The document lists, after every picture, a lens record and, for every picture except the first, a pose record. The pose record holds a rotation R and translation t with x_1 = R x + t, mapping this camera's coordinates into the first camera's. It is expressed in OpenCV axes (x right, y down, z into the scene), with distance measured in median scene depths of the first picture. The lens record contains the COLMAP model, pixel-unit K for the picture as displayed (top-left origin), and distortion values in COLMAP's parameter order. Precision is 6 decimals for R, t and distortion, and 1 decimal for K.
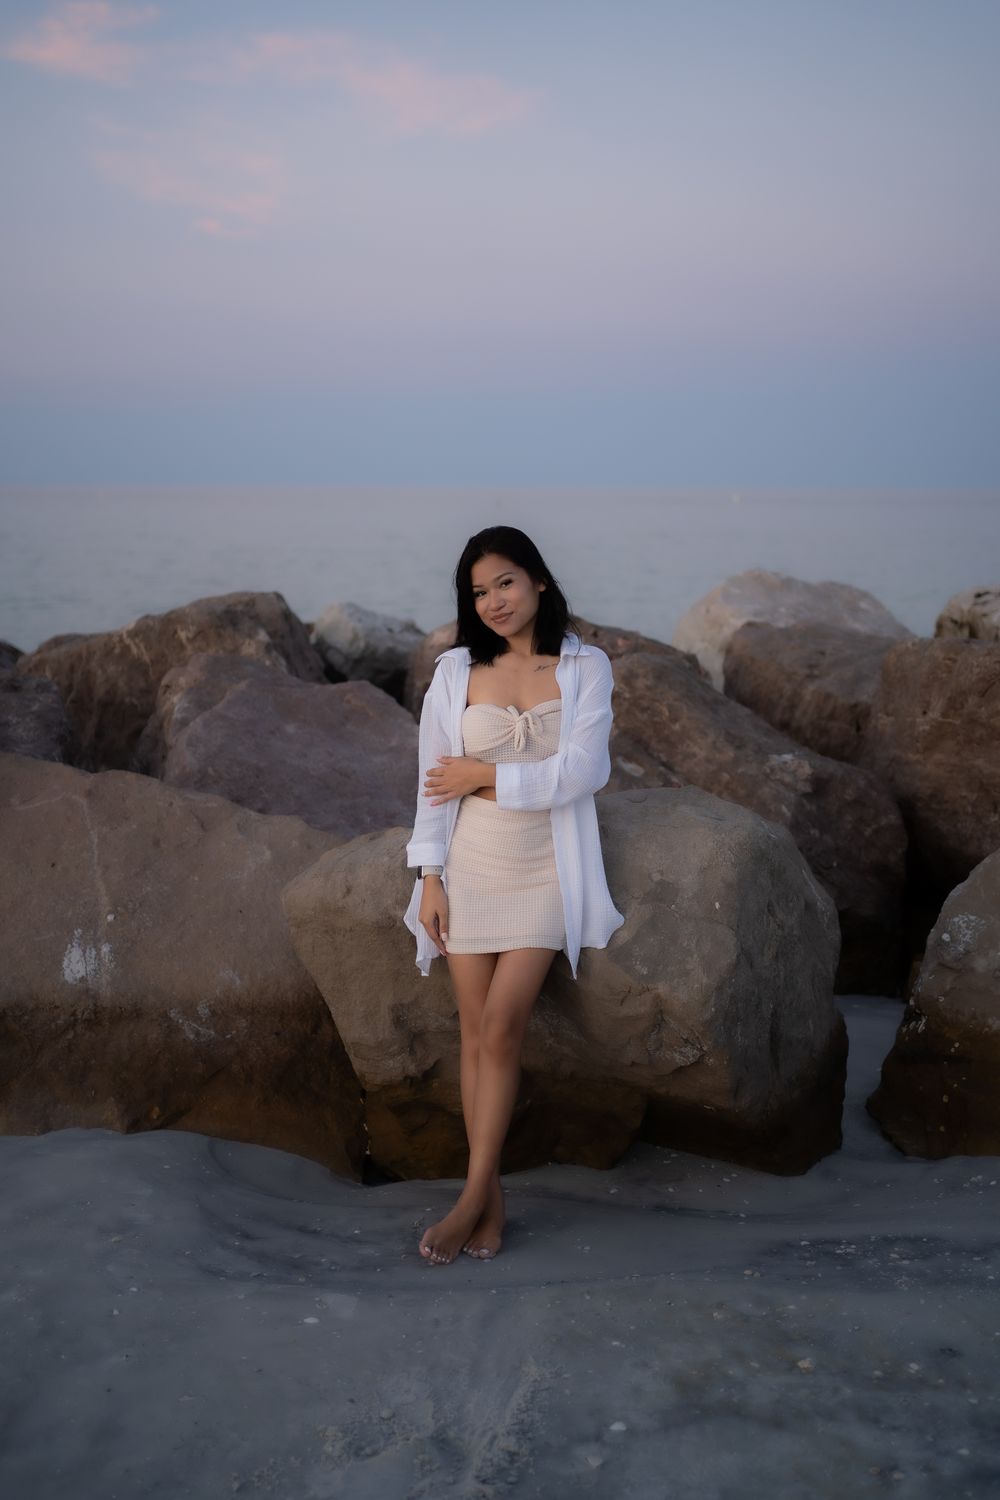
lens RADIAL K [[1506.6, 0, 500.0], [0, 1506.6, 750.0], [0, 0, 1]] dist [0.020270, 0.020672]
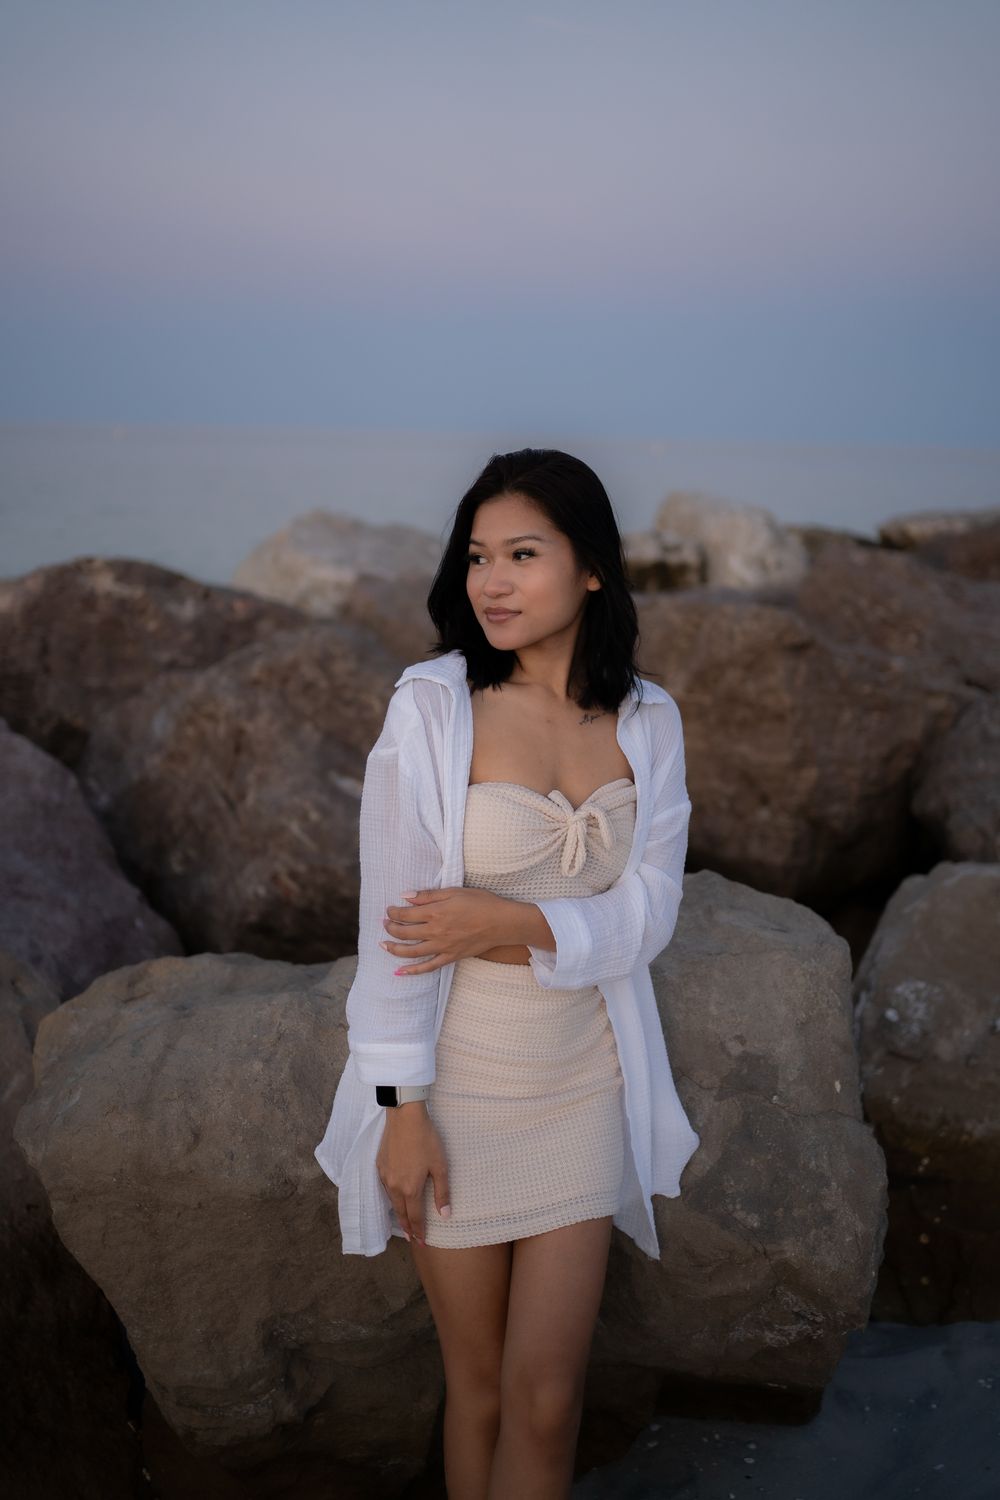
lens RADIAL K [[1506.6, 0, 500.0], [0, 1506.6, 750.0], [0, 0, 1]] dist [0.020270, 0.020672]
pose [[0.928065, -0.056048, 0.368178, -0.188383], [0.040419, 0.997930, 0.050029, -0.064302], [-0.370219, -0.031549, 0.928408, 0.471594]]
